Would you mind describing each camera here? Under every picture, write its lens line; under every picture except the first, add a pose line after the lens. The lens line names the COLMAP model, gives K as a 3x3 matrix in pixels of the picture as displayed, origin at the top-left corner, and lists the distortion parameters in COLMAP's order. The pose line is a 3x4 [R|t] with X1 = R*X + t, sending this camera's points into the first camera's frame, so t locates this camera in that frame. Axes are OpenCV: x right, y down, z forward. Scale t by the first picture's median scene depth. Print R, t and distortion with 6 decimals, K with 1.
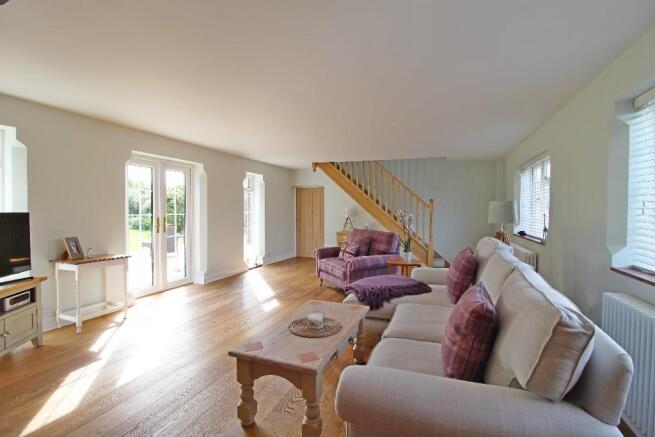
lens RADIAL K [[304.2, 0, 332.5], [0, 304.2, 217.5], [0, 0, 1]] dist [-0.018163, -0.001705]
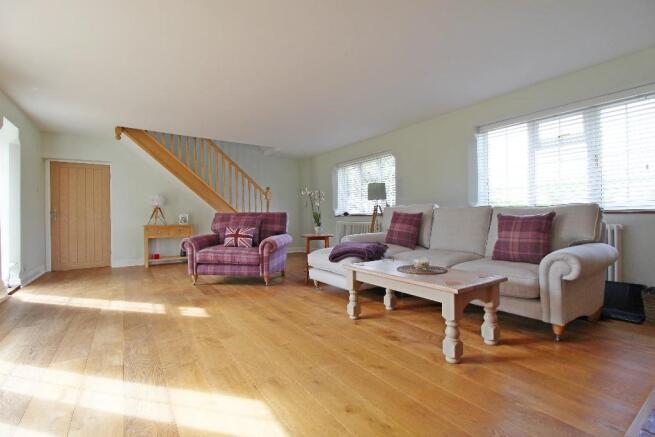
lens RADIAL K [[304.2, 0, 332.5], [0, 304.2, 217.5], [0, 0, 1]] dist [-0.018163, -0.001705]
pose [[0.573069, -0.011465, 0.819427, -0.397116], [0.034930, 0.999335, -0.010447, 0.062610], [-0.818762, 0.034609, 0.573089, 0.227755]]
